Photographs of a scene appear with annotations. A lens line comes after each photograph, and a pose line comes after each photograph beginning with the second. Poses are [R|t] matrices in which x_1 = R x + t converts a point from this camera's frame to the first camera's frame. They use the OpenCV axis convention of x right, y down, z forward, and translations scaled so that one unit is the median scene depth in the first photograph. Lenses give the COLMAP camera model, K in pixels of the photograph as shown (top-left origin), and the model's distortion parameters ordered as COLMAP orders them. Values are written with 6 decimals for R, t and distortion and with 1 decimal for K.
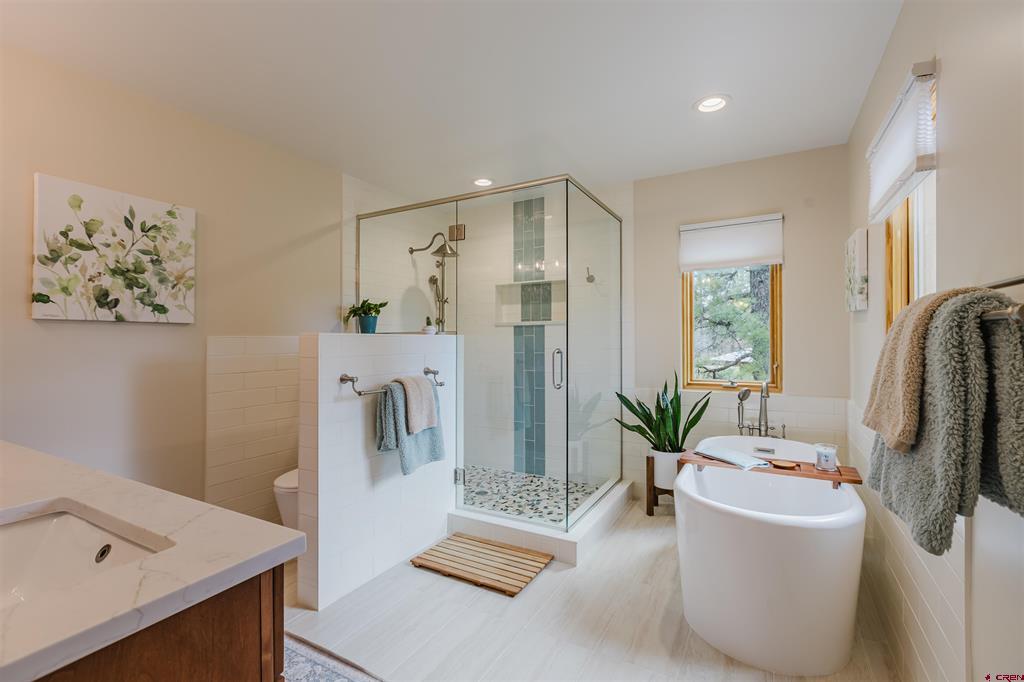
lens RADIAL K [[457.5, 0, 504.3], [0, 457.5, 341.0], [0, 0, 1]] dist [0.001917, 0.000058]
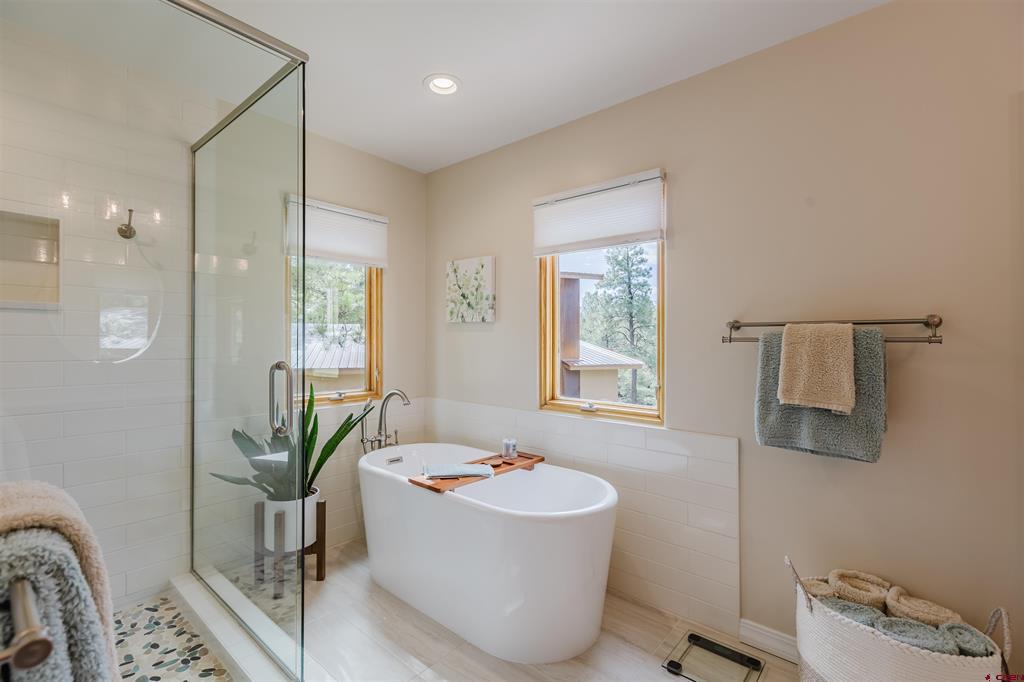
lens RADIAL K [[460.2, 0, 507.7], [0, 460.2, 345.6], [0, 0, 1]] dist [0.000699, -0.000271]
pose [[0.191937, 0.005408, 0.981392, -0.313409], [-0.006309, 0.999971, -0.004276, 0.000216], [-0.981387, -0.005370, 0.191965, 0.546622]]
